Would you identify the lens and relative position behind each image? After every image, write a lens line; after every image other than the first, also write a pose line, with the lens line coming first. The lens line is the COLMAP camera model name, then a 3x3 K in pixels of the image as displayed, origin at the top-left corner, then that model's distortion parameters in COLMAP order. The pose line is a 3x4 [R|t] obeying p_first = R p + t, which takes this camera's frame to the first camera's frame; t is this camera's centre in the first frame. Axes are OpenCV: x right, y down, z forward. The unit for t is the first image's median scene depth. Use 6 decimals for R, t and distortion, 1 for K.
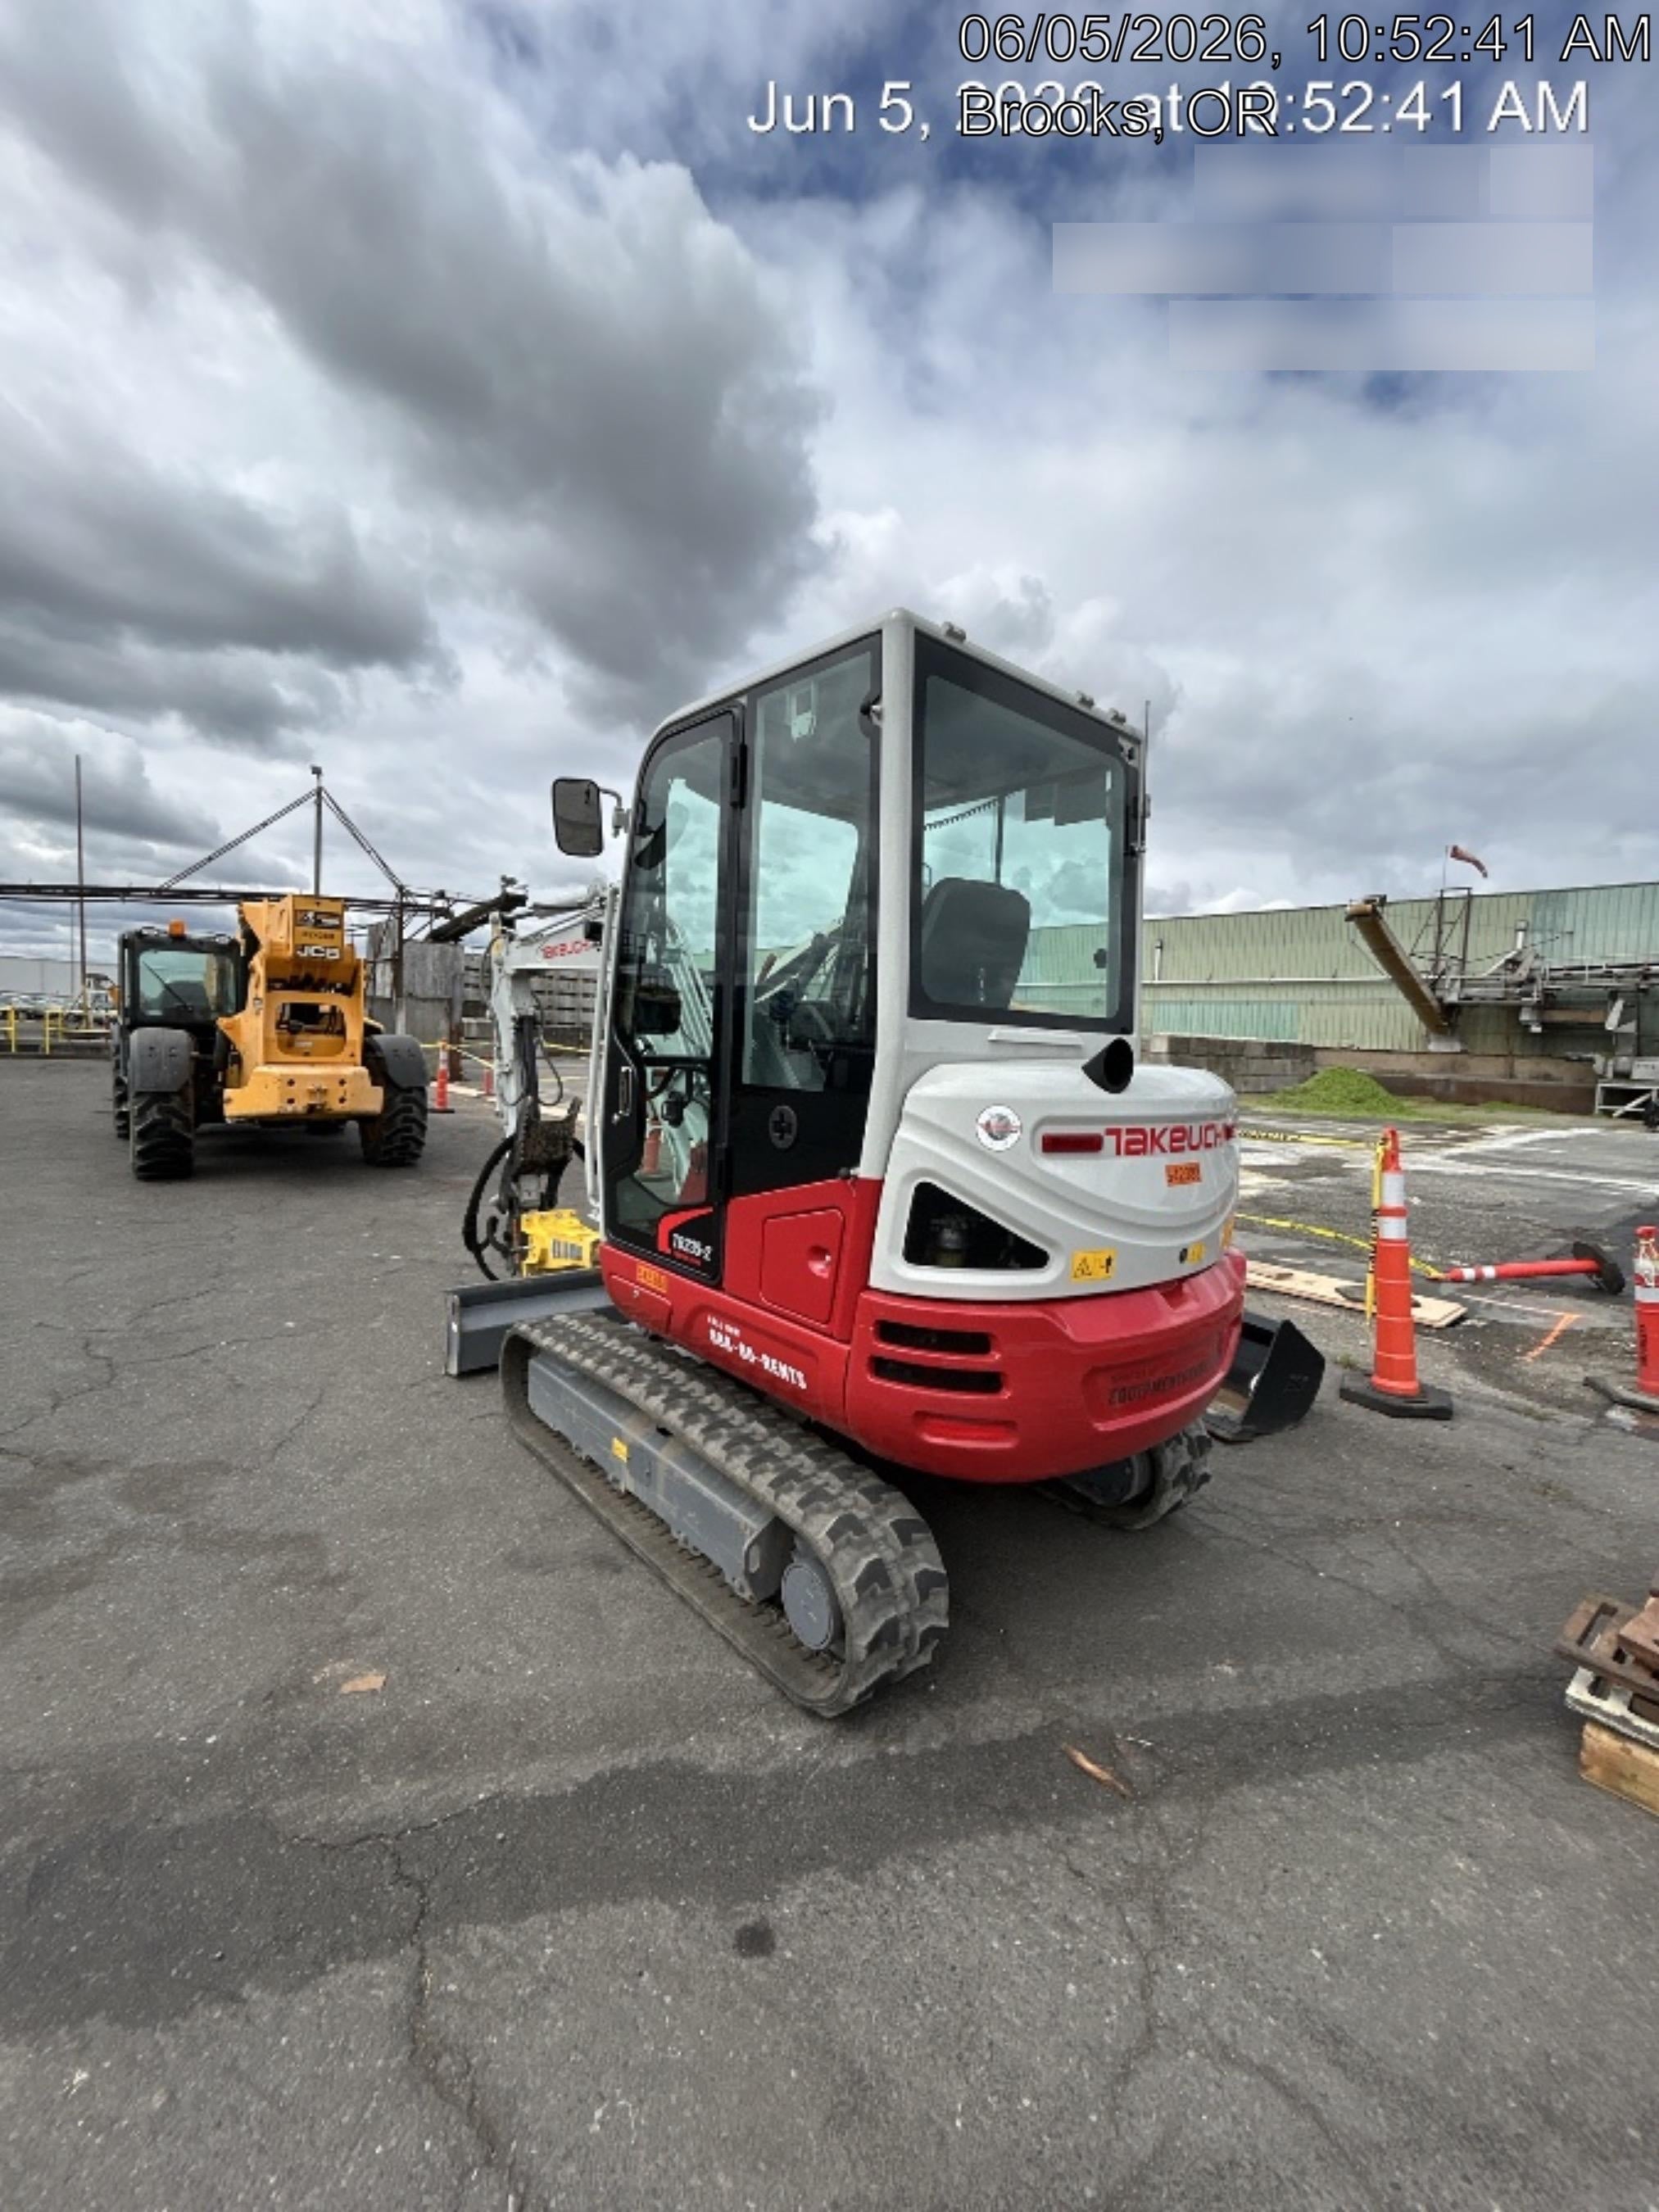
lens RADIAL K [[894.0, 0, 825.4], [0, 894.0, 1104.8], [0, 0, 1]] dist [0.003507, -0.000280]
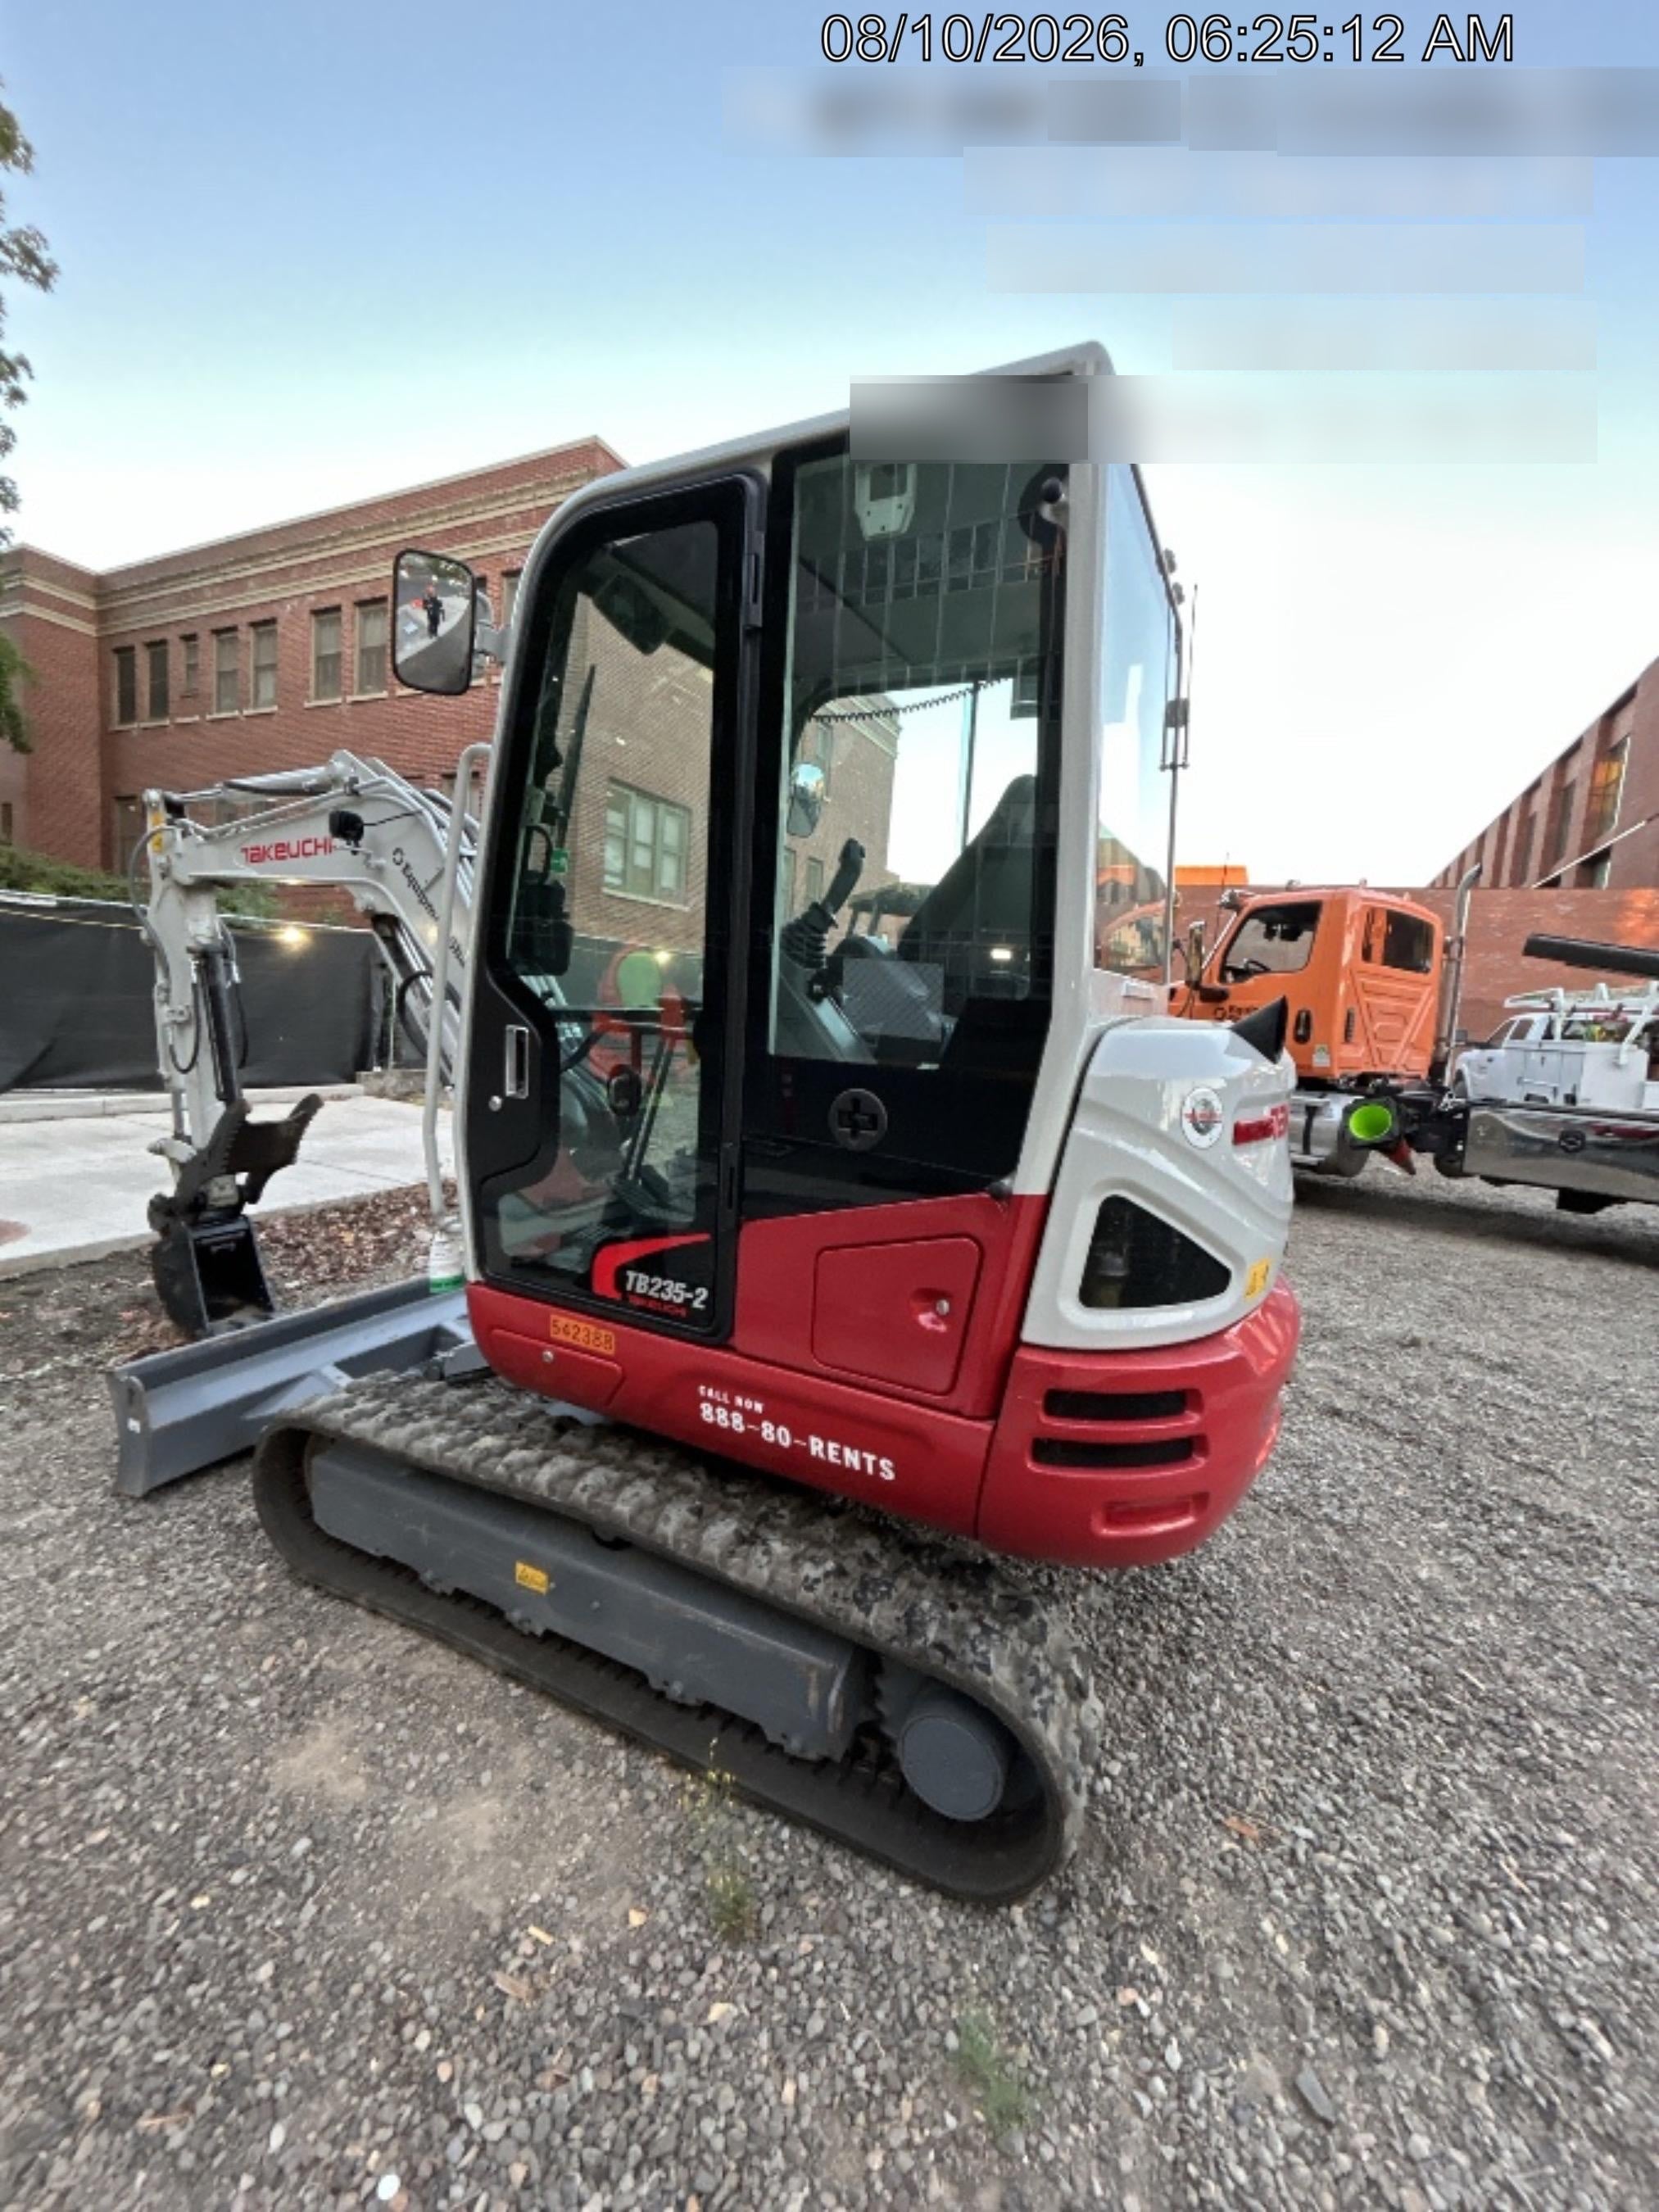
lens RADIAL K [[894.0, 0, 825.4], [0, 894.0, 1104.8], [0, 0, 1]] dist [0.003507, -0.000280]
pose [[0.928598, -0.041096, 0.368805, -0.322383], [0.013973, 0.997016, 0.075917, -0.039542], [-0.370825, -0.065343, 0.926401, 0.364850]]
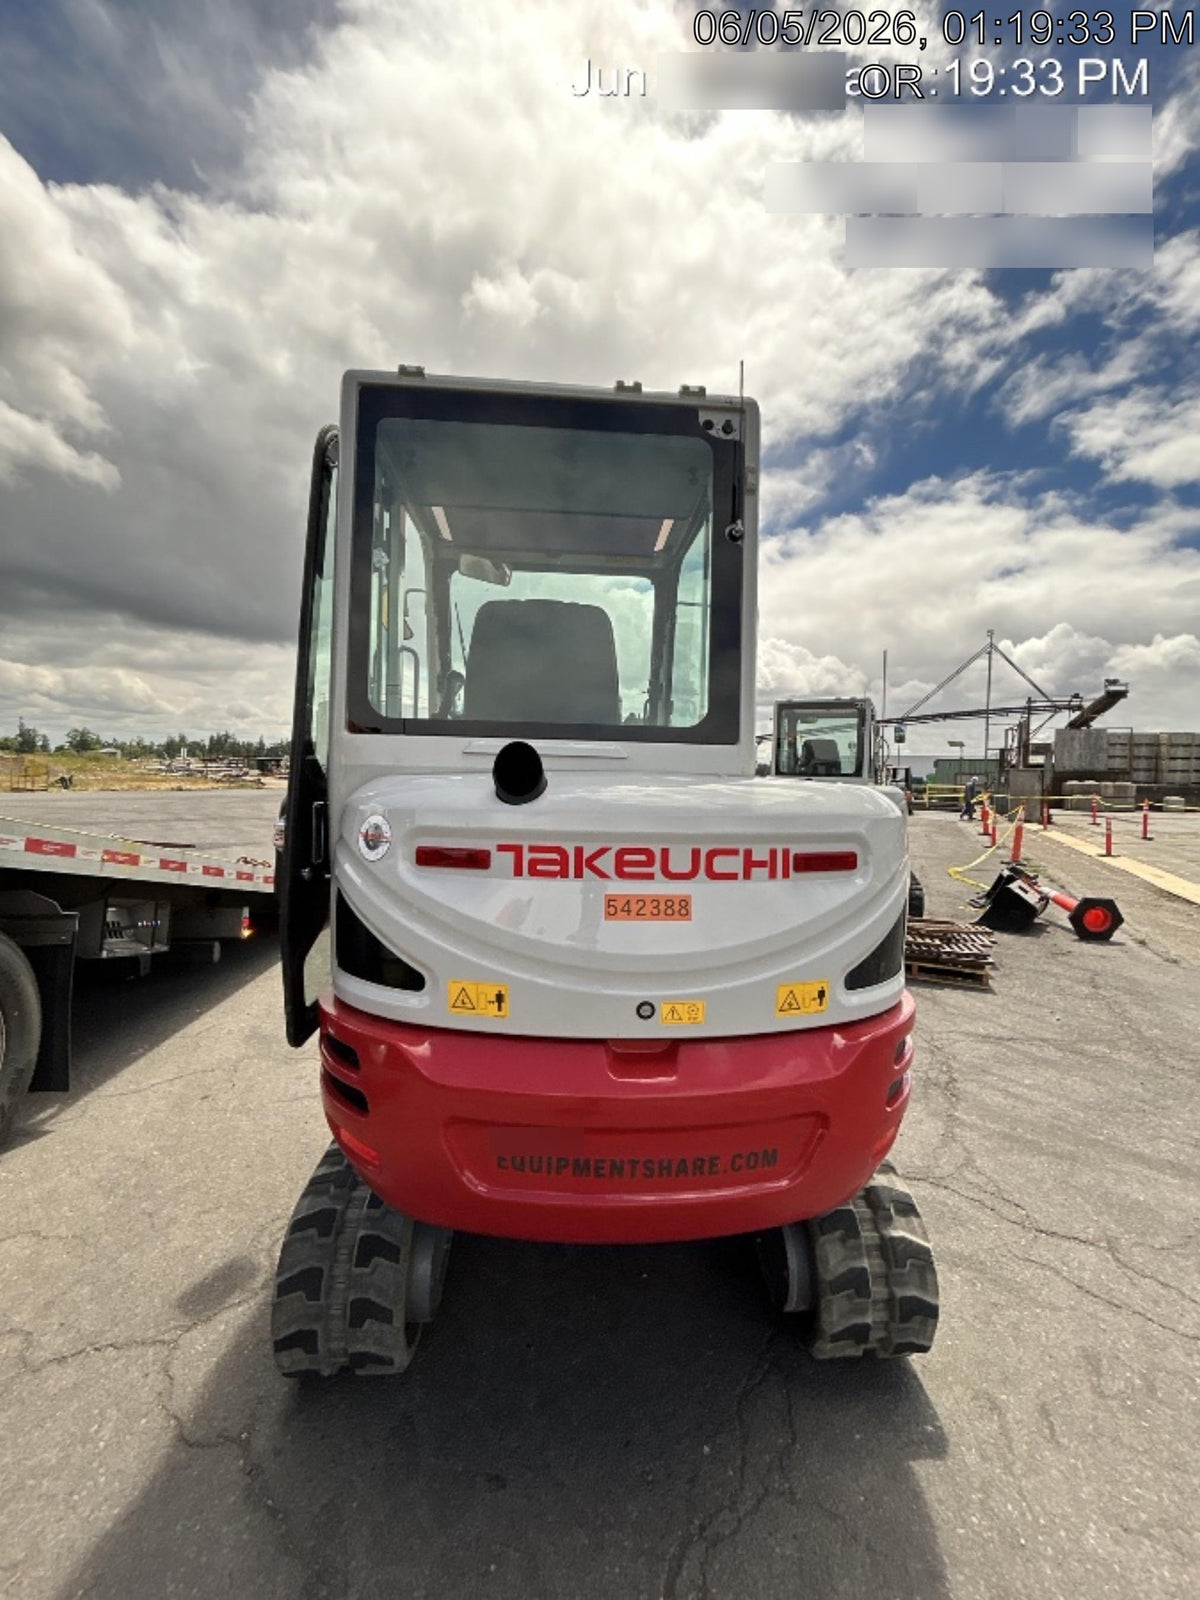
lens RADIAL K [[648.3, 0, 604.6], [0, 648.3, 791.5], [0, 0, 1]] dist [-0.001715, -0.000079]
pose [[0.798492, -0.008989, -0.601938, 0.710539], [-0.028746, 0.998179, -0.053039, 0.005157], [0.601319, 0.059655, 0.796779, 0.498718]]
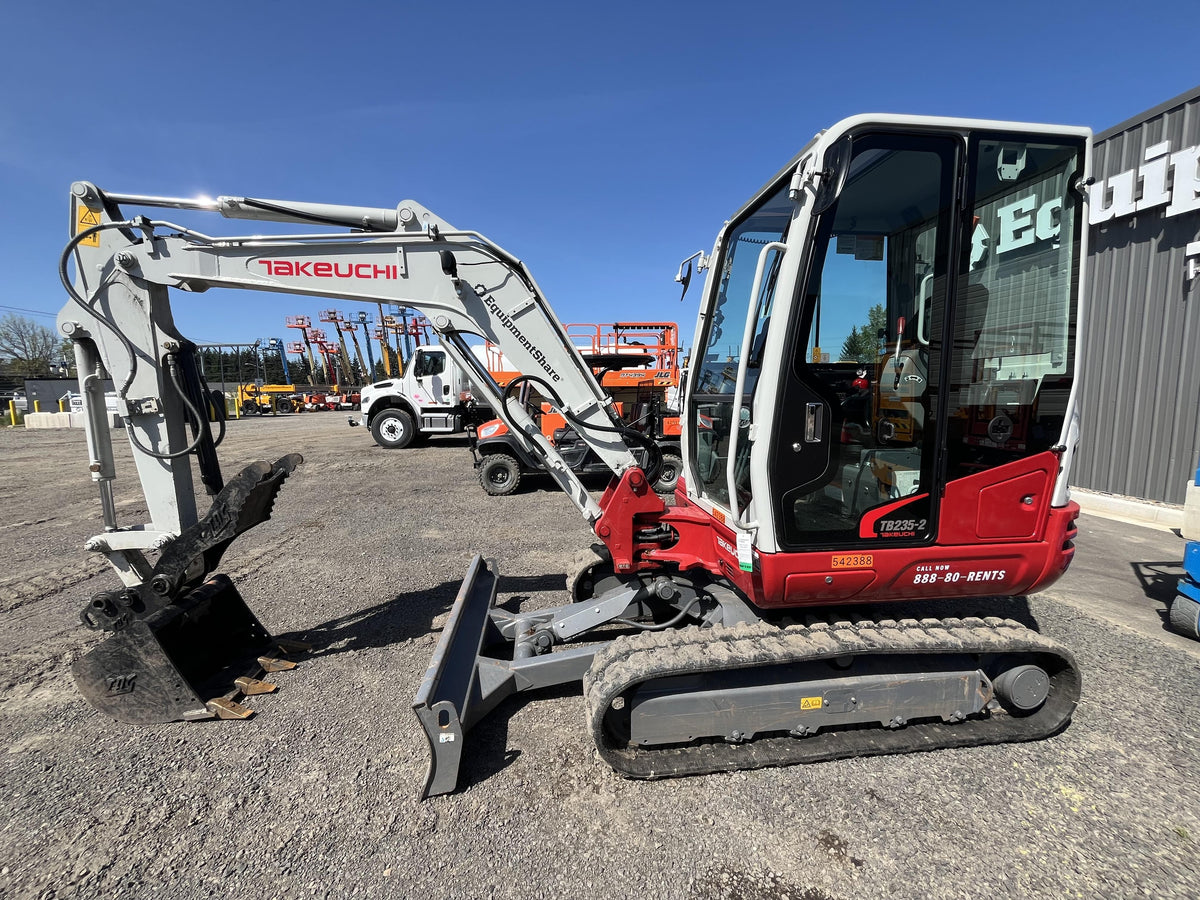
lens RADIAL K [[486.2, 0, 635.7], [0, 486.2, 447.0], [0, 0, 1]] dist [-0.001715, -0.000079]
pose [[0.545478, -0.136154, 0.826992, -1.130946], [0.076149, 0.990687, 0.112877, -0.092679], [-0.834658, 0.001402, 0.550766, 1.055817]]
